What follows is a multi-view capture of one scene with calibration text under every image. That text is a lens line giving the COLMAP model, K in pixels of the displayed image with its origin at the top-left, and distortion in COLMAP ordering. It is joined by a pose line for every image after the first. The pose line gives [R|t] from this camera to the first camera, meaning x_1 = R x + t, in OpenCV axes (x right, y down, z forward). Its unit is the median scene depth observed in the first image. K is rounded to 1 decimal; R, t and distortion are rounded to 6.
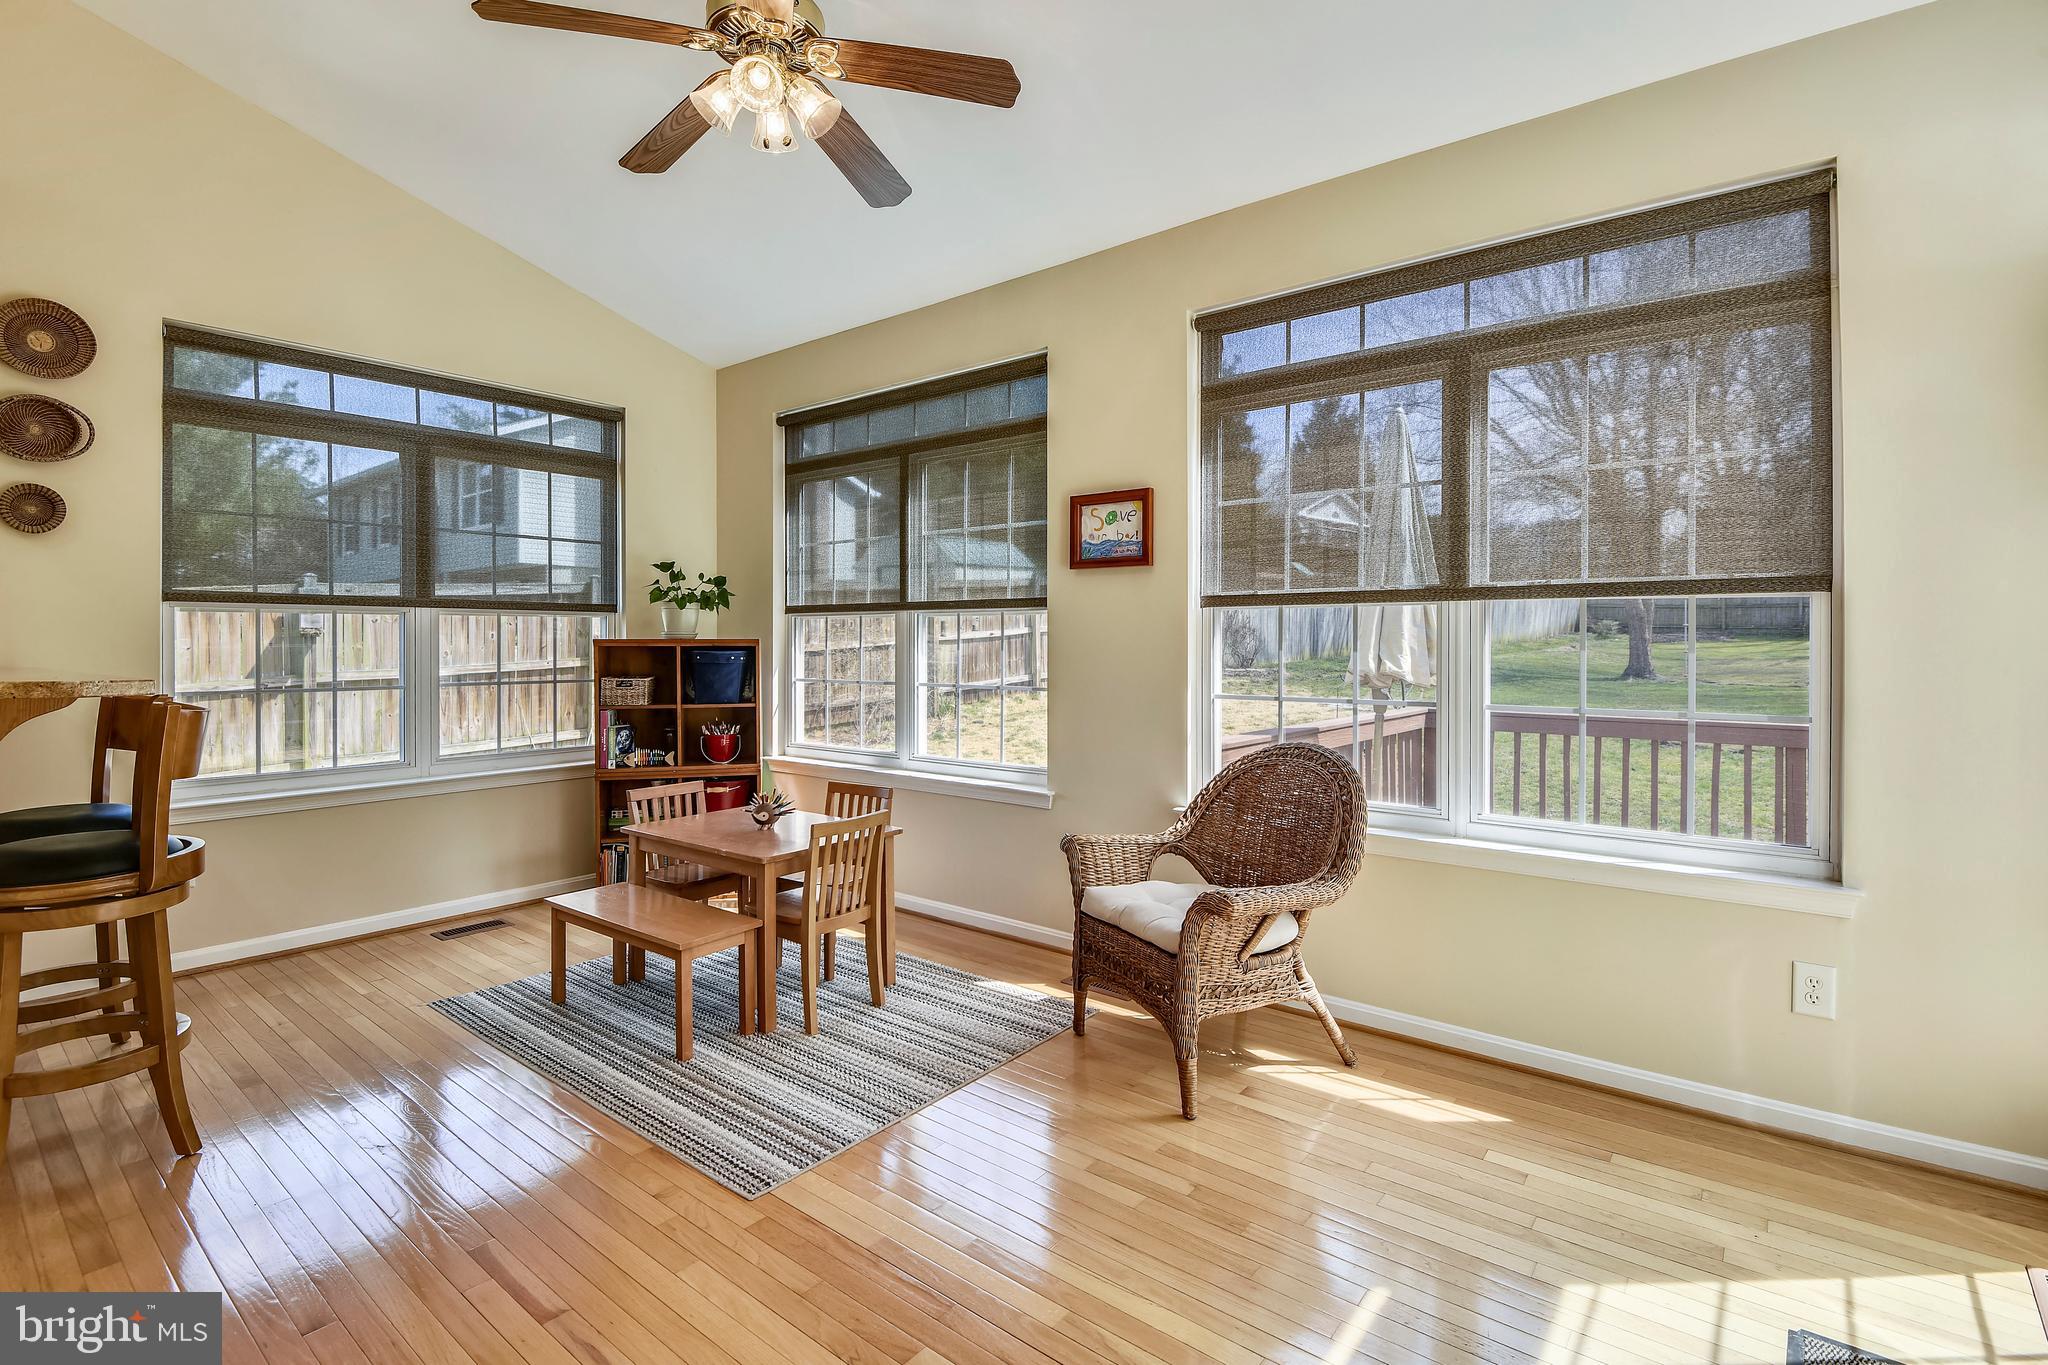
lens RADIAL K [[946.8, 0, 1054.7], [0, 946.8, 640.3], [0, 0, 1]] dist [-0.000424, -0.001224]
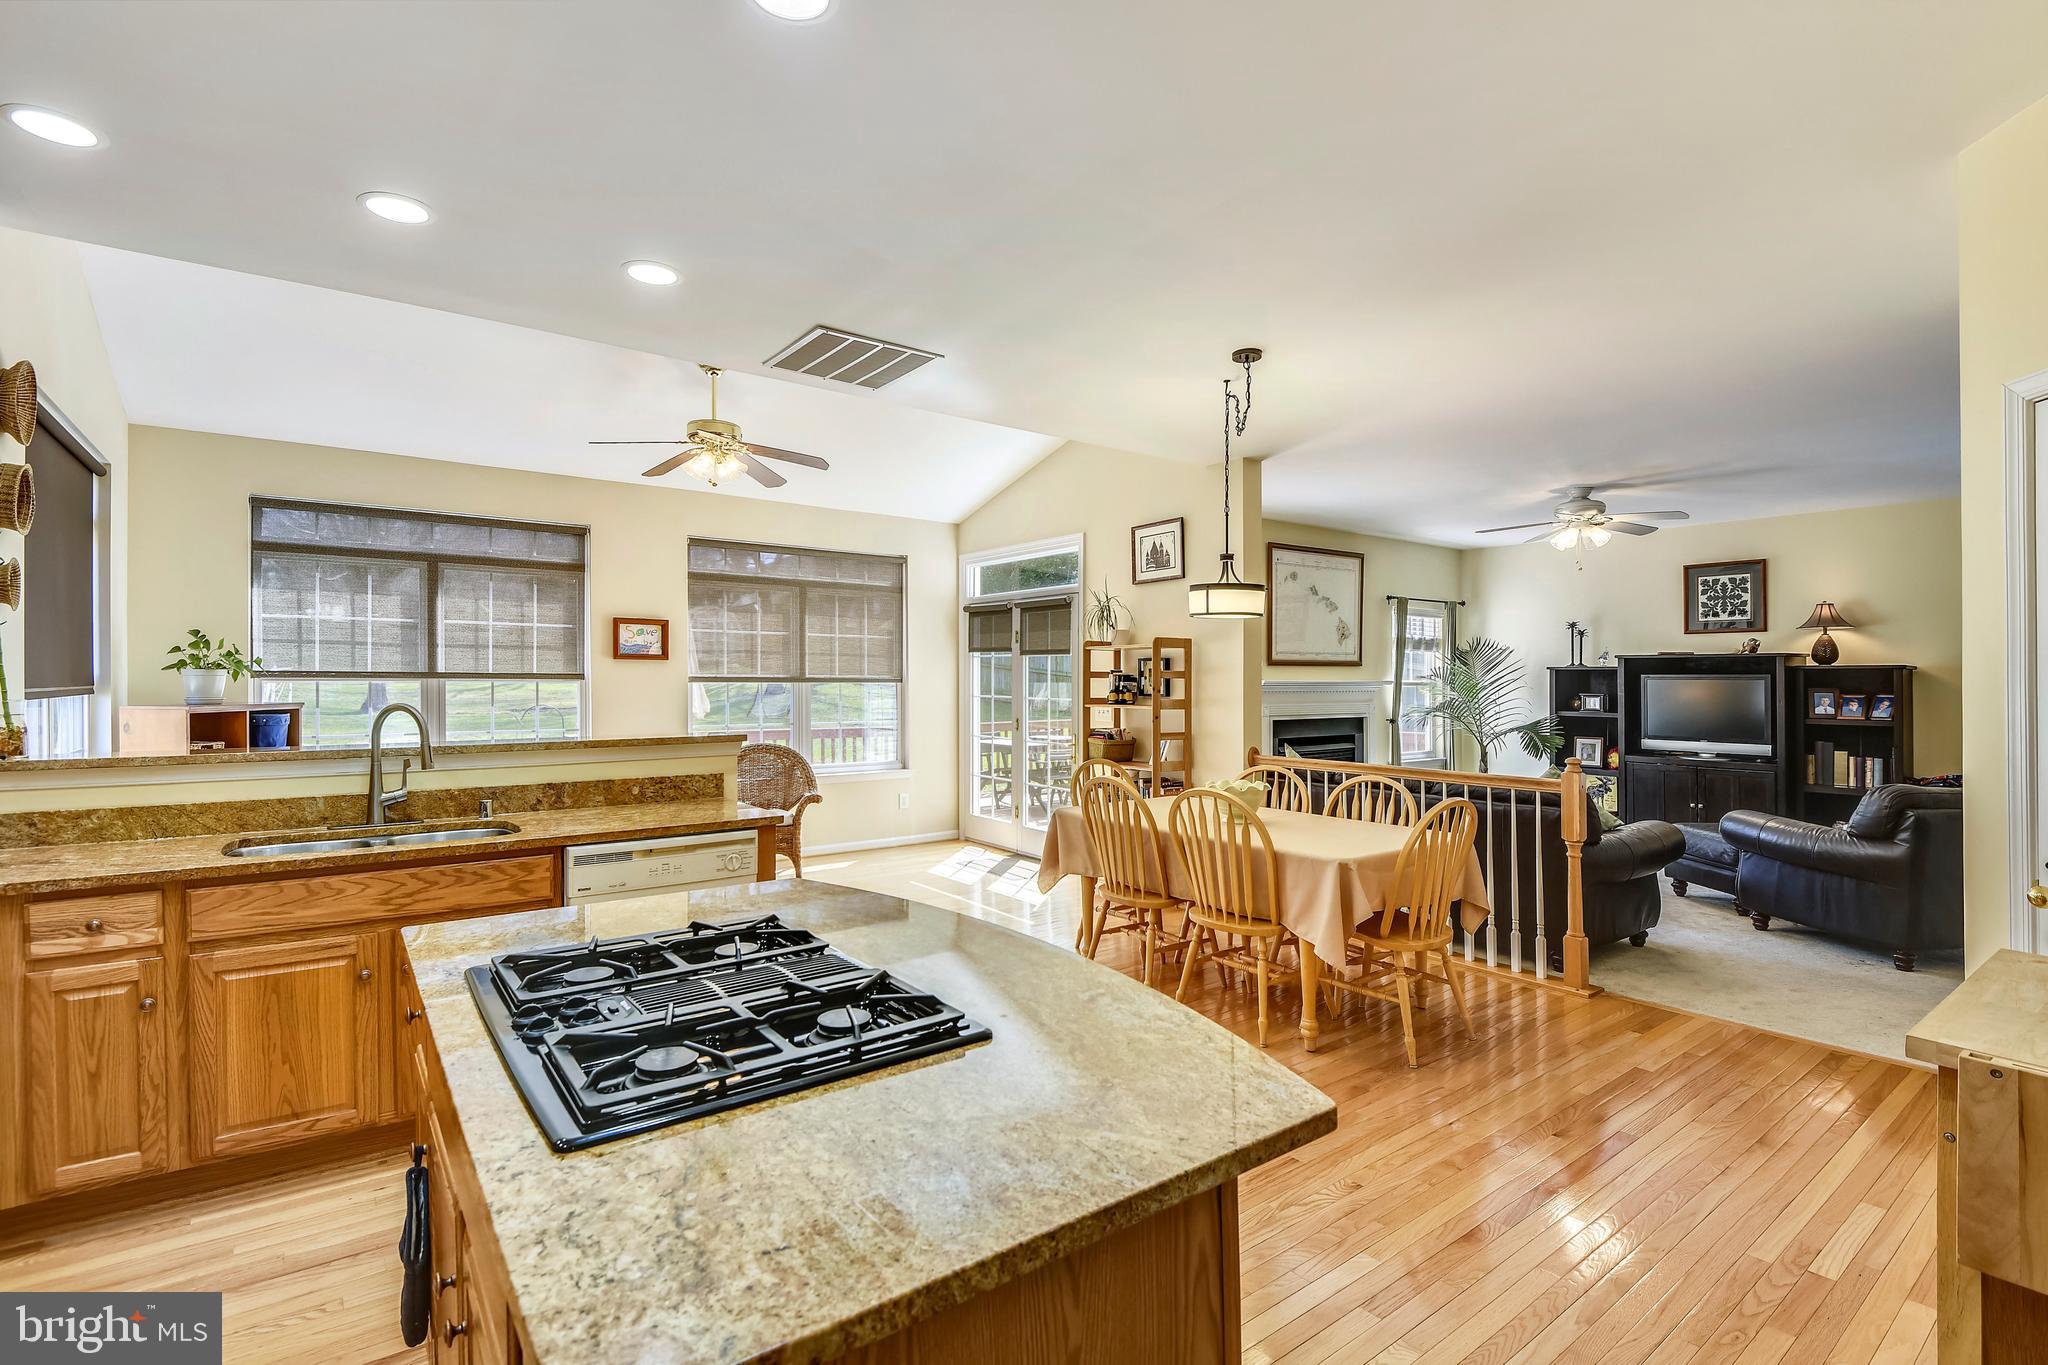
lens RADIAL K [[946.8, 0, 1037.6], [0, 946.8, 680.5], [0, 0, 1]] dist [-0.000424, -0.001224]
pose [[0.269365, -0.002965, 0.963034, -1.433647], [-0.003791, 0.999984, 0.004140, -0.045944], [-0.963031, -0.004766, 0.269350, -0.212703]]
